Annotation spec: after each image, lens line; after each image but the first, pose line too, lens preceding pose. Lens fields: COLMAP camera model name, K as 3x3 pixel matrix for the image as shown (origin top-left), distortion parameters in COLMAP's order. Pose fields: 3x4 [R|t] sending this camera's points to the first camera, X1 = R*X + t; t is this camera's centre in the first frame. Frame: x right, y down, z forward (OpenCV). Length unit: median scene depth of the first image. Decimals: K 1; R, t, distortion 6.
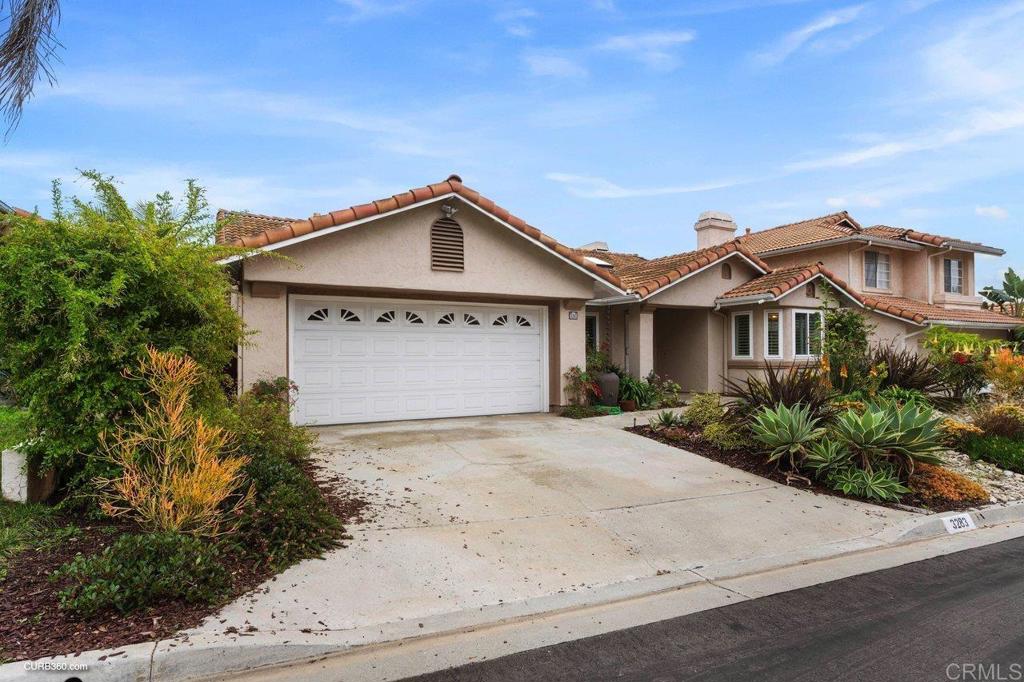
lens RADIAL K [[543.7, 0, 515.0], [0, 543.7, 345.3], [0, 0, 1]] dist [0.020500, -0.000267]
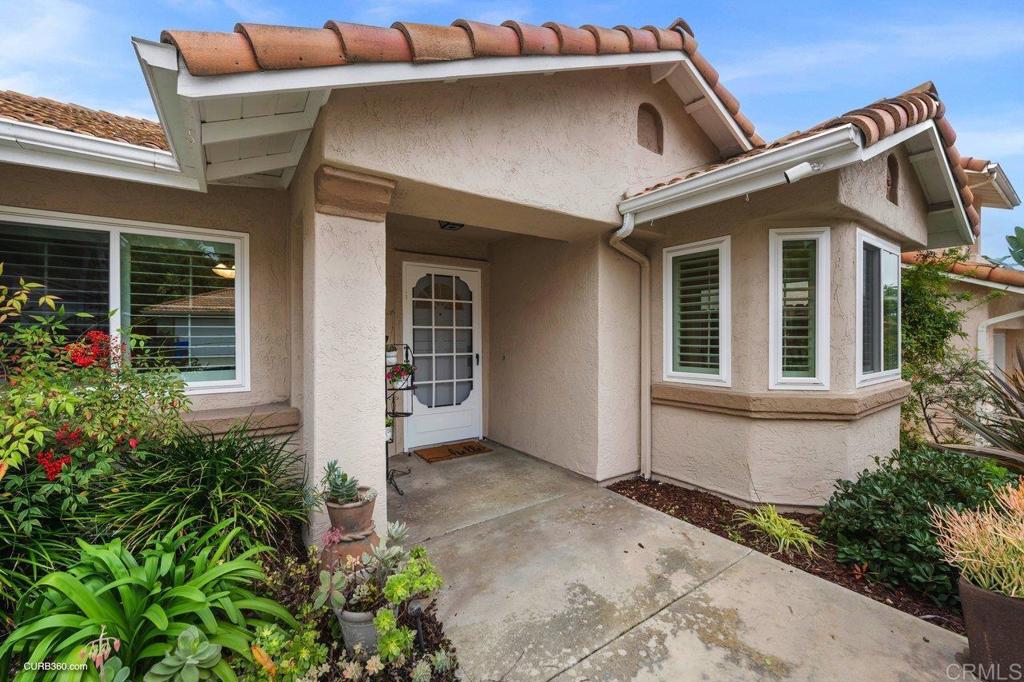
lens RADIAL K [[406.9, 0, 511.5], [0, 406.9, 337.1], [0, 0, 1]] dist [-0.009000, -0.001953]
pose [[0.994626, -0.002237, 0.103509, 0.332797], [0.000291, 0.999823, 0.018809, -0.009937], [-0.103533, -0.018678, 0.994451, 0.916000]]
